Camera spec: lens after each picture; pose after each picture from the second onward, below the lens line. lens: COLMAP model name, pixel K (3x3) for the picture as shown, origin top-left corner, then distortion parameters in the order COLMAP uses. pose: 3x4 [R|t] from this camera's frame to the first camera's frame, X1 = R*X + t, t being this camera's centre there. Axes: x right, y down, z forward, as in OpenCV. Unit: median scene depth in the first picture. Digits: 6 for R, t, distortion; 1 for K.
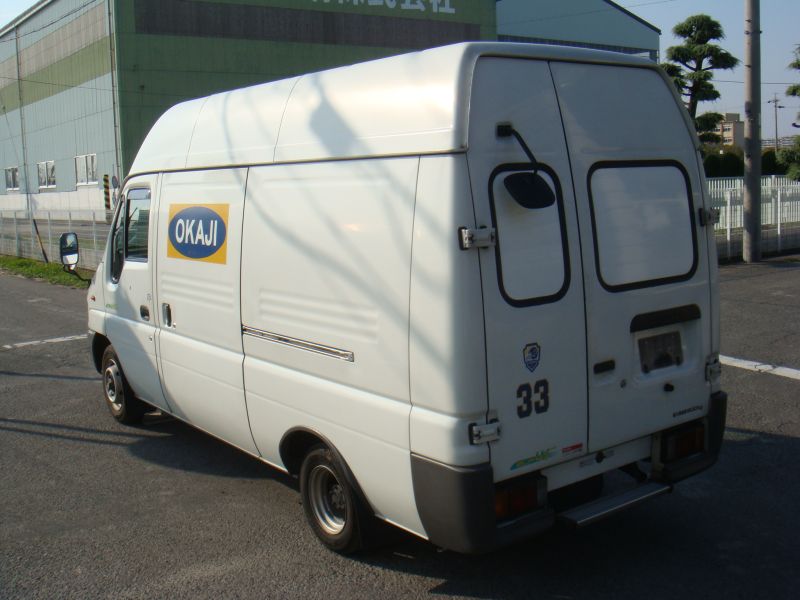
lens RADIAL K [[892.6, 0, 400.0], [0, 892.6, 300.0], [0, 0, 1]] dist [-0.118657, 0.017897]
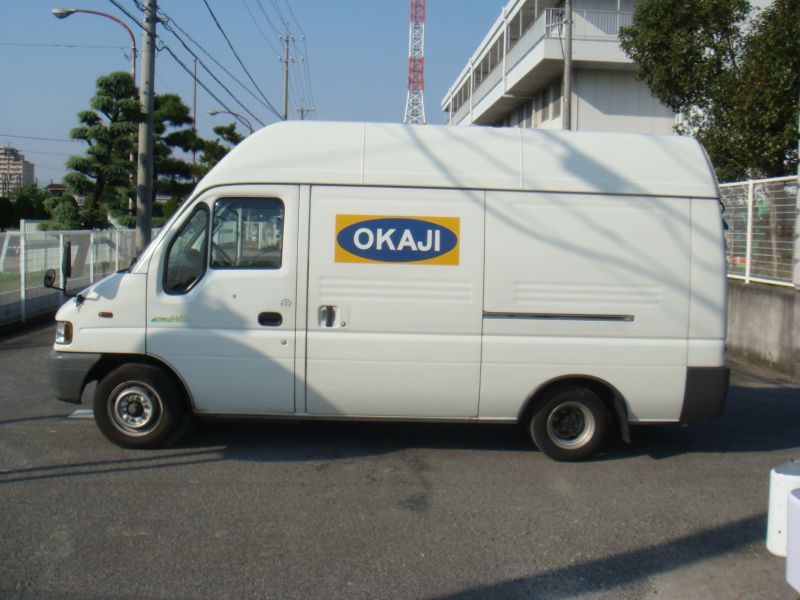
lens RADIAL K [[892.6, 0, 400.0], [0, 892.6, 300.0], [0, 0, 1]] dist [-0.118657, 0.017897]
pose [[0.557430, -0.018887, 0.830009, -1.513903], [0.067202, 0.997487, -0.022435, 0.036969], [-0.827499, 0.068284, 0.557299, 0.433791]]
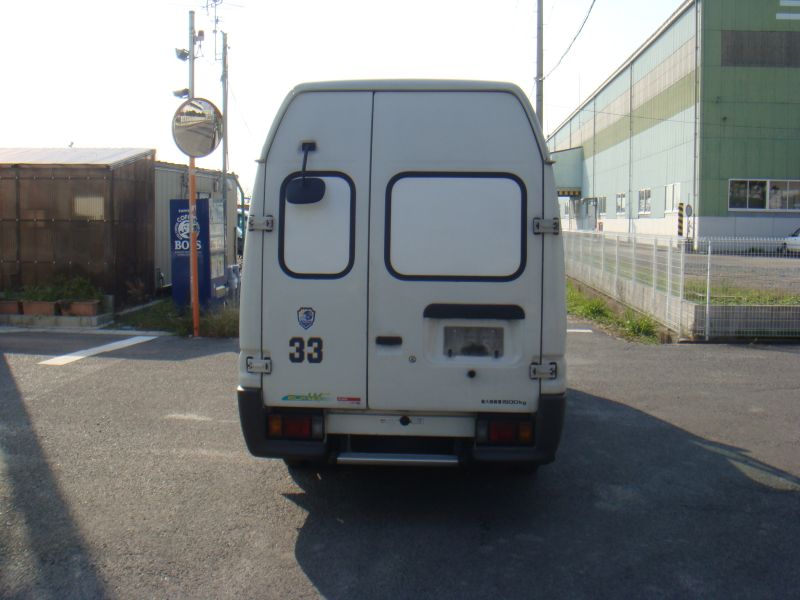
lens RADIAL K [[892.6, 0, 400.0], [0, 892.6, 300.0], [0, 0, 1]] dist [-0.118657, 0.017897]
pose [[0.756648, 0.102753, -0.645698, 0.930747], [-0.125549, 0.992029, 0.010745, 0.005087], [0.641655, 0.072937, 0.763517, 0.067722]]
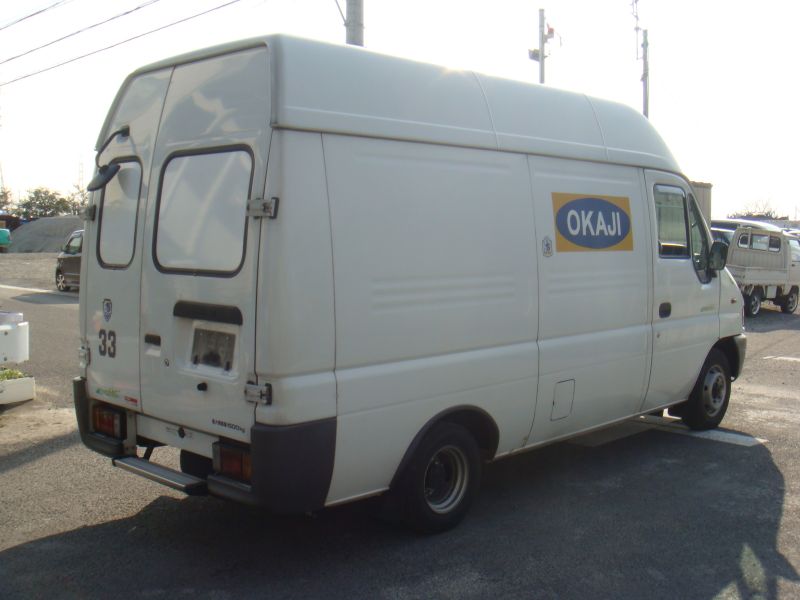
lens RADIAL K [[892.6, 0, 400.0], [0, 892.6, 300.0], [0, 0, 1]] dist [-0.118657, 0.017897]
pose [[0.170453, 0.114926, -0.978641, 1.220746], [-0.148484, 0.984830, 0.089791, -0.104990], [0.974114, 0.130007, 0.184932, 0.989811]]
